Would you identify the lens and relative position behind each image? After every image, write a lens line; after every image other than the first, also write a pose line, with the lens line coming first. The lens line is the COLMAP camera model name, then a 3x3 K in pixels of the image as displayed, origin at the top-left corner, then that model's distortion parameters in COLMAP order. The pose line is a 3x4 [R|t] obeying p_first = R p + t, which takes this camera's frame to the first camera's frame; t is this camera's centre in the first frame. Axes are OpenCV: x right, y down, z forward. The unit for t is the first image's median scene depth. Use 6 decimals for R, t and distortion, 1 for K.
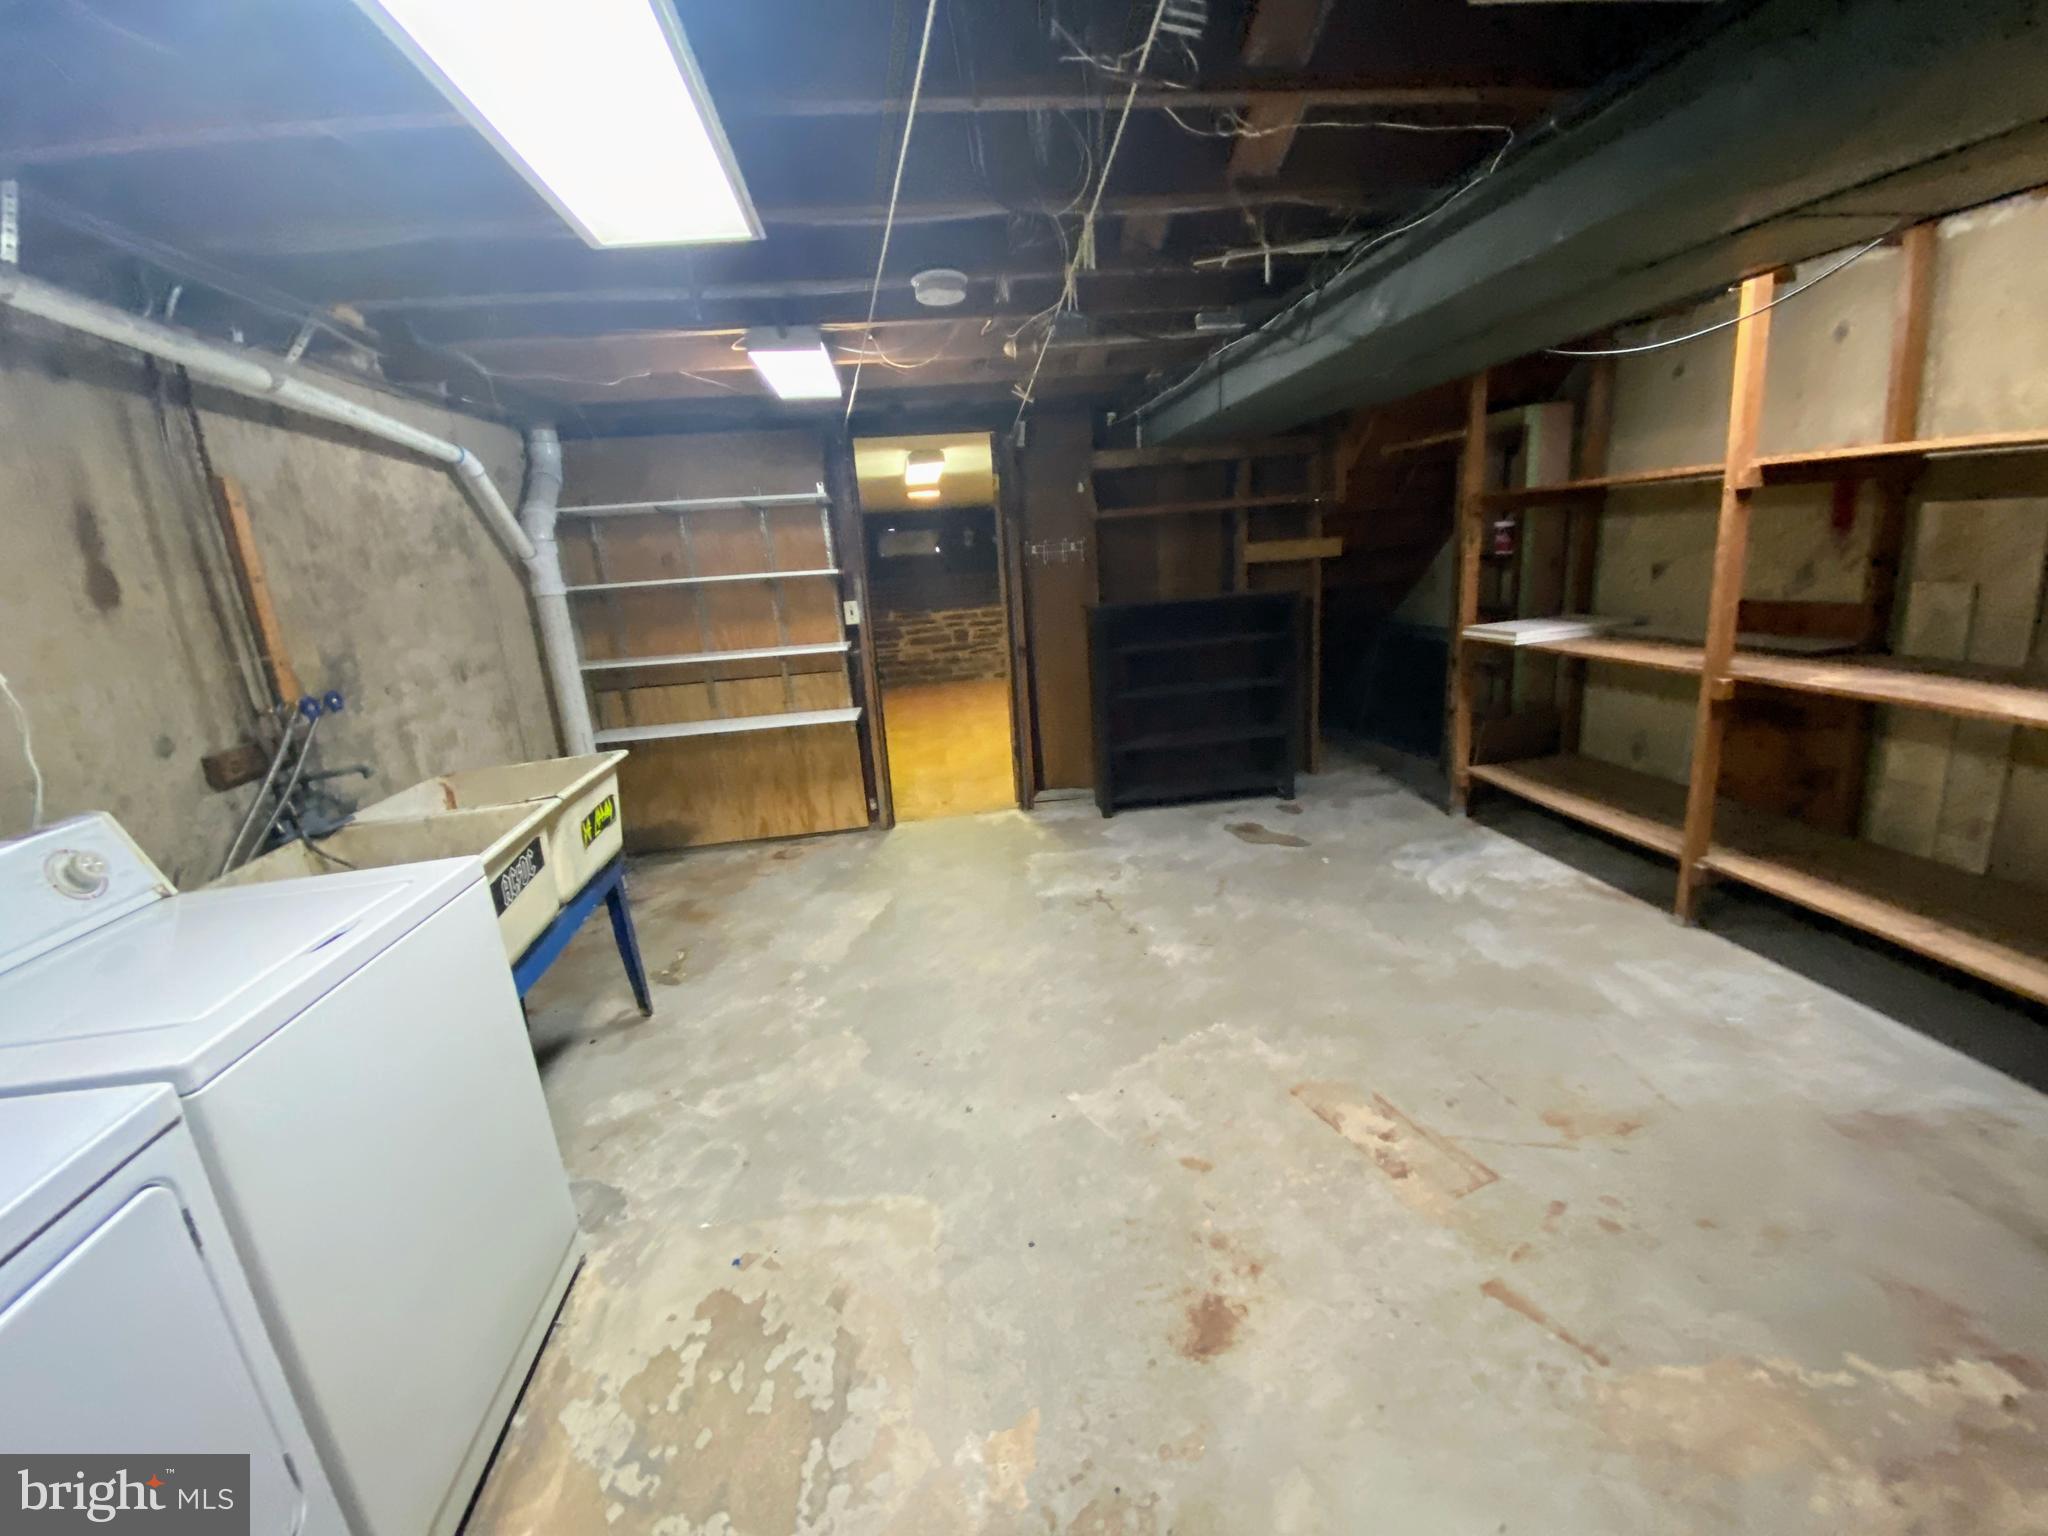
lens RADIAL K [[820.7, 0, 1018.6], [0, 820.7, 765.5], [0, 0, 1]] dist [0.060556, -0.037818]
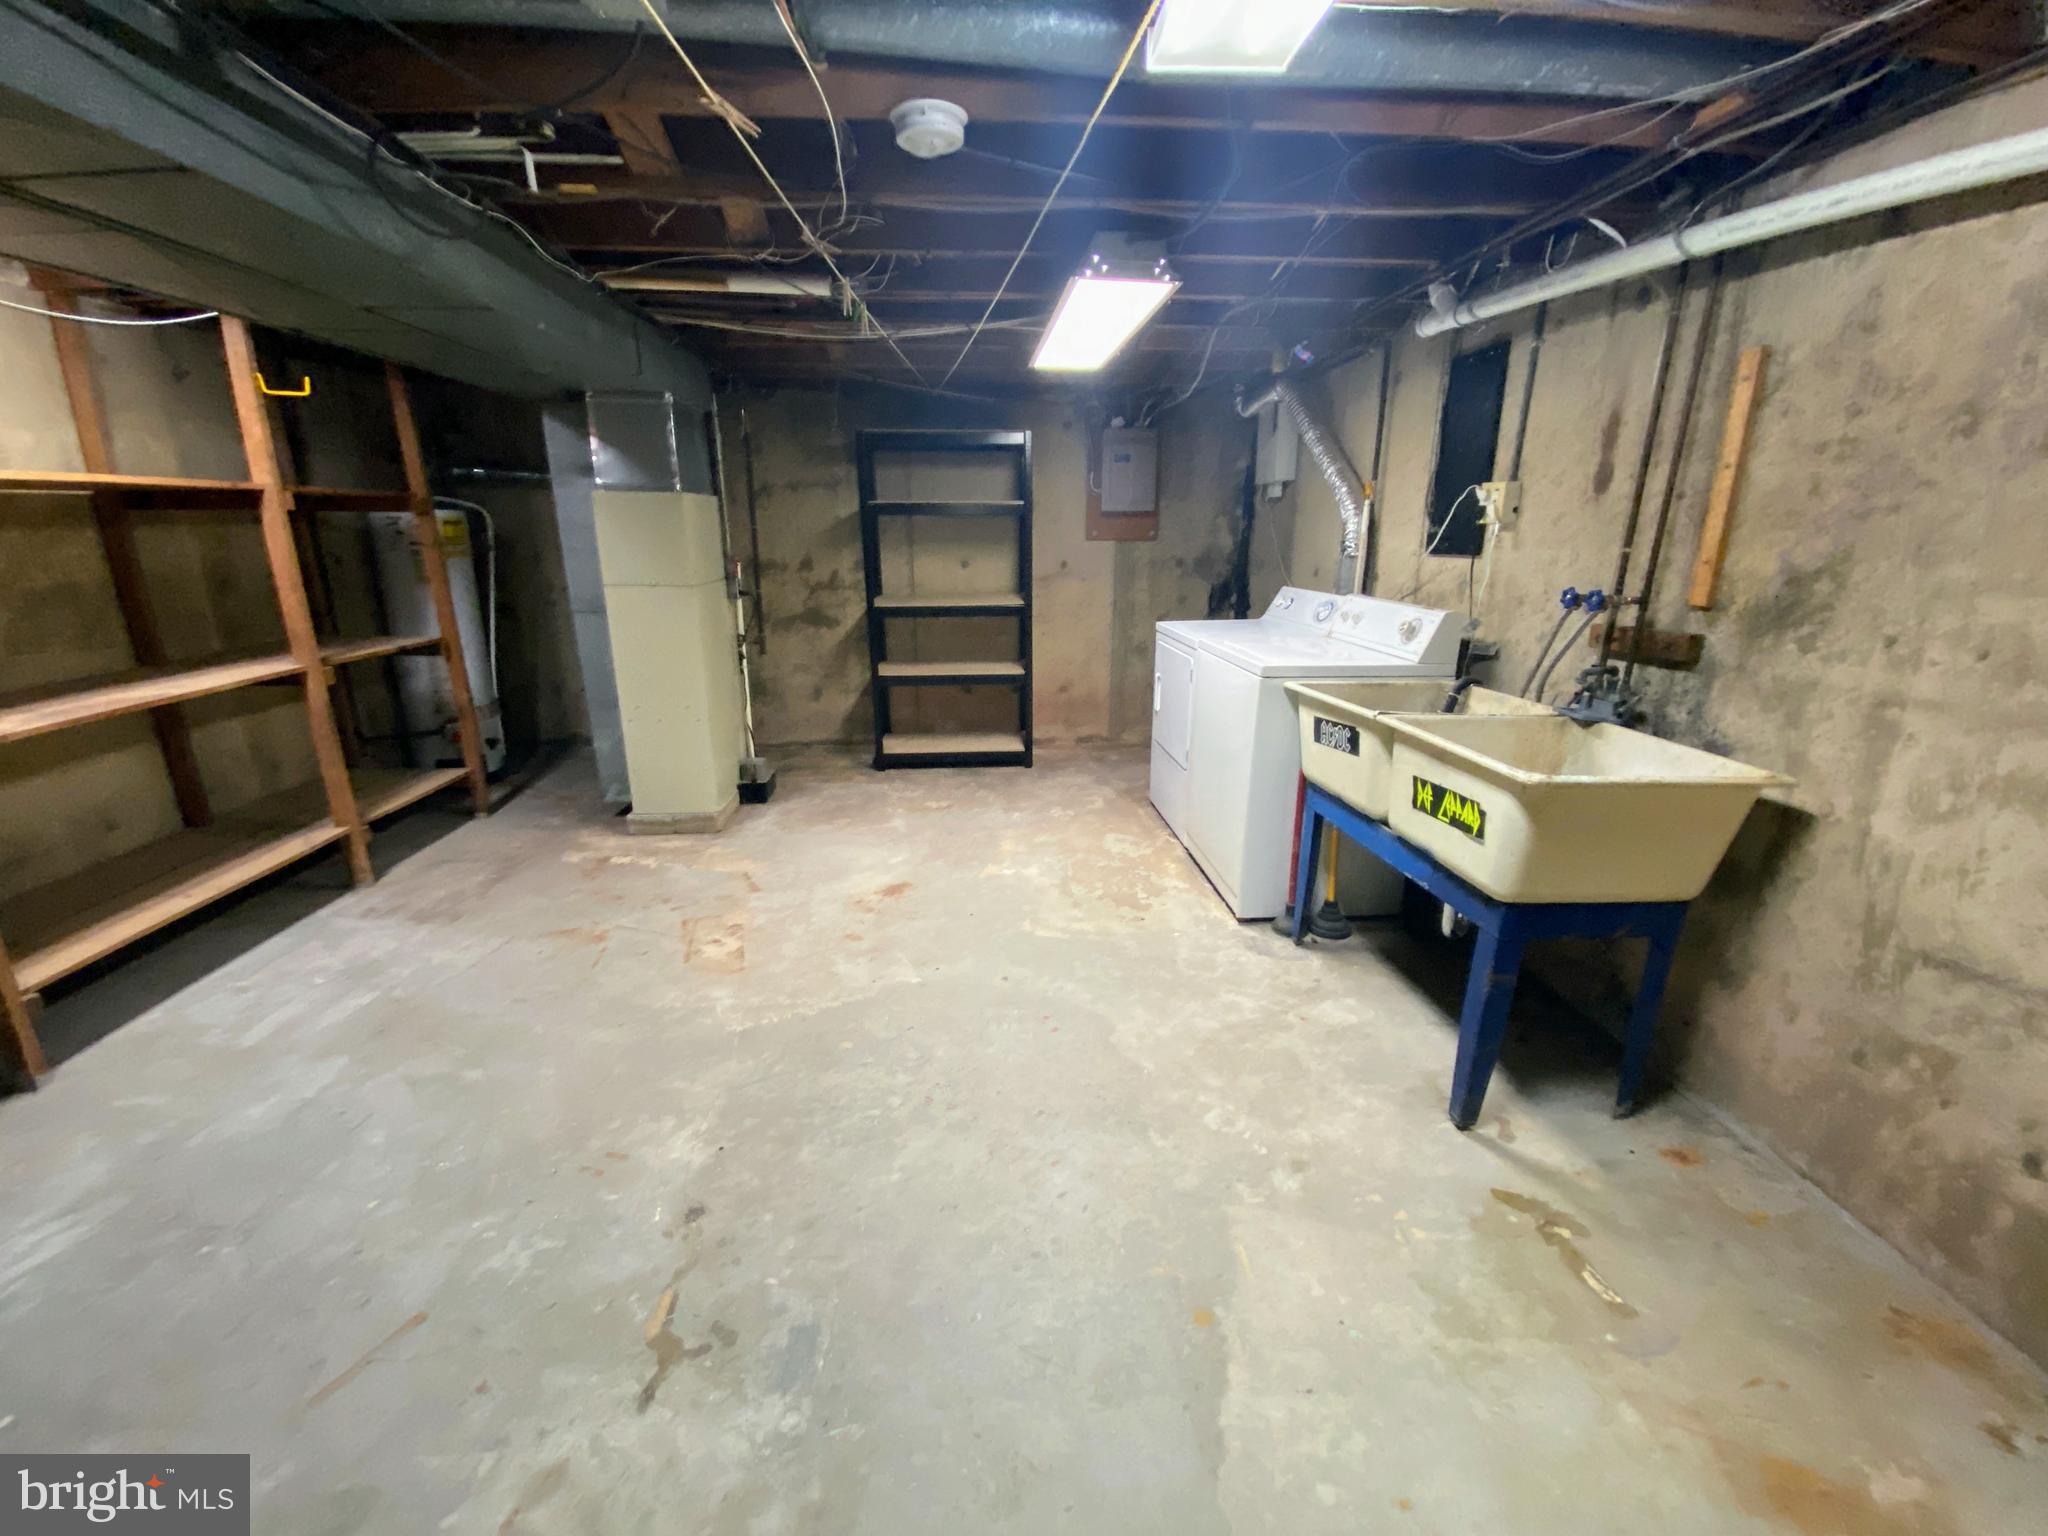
lens RADIAL K [[820.7, 0, 1018.6], [0, 820.7, 765.5], [0, 0, 1]] dist [0.060556, -0.037818]
pose [[-0.995005, 0.058666, 0.080772, -0.181789], [0.091276, 0.862309, 0.498089, -0.412578], [-0.040430, 0.502973, -0.863356, 1.758561]]
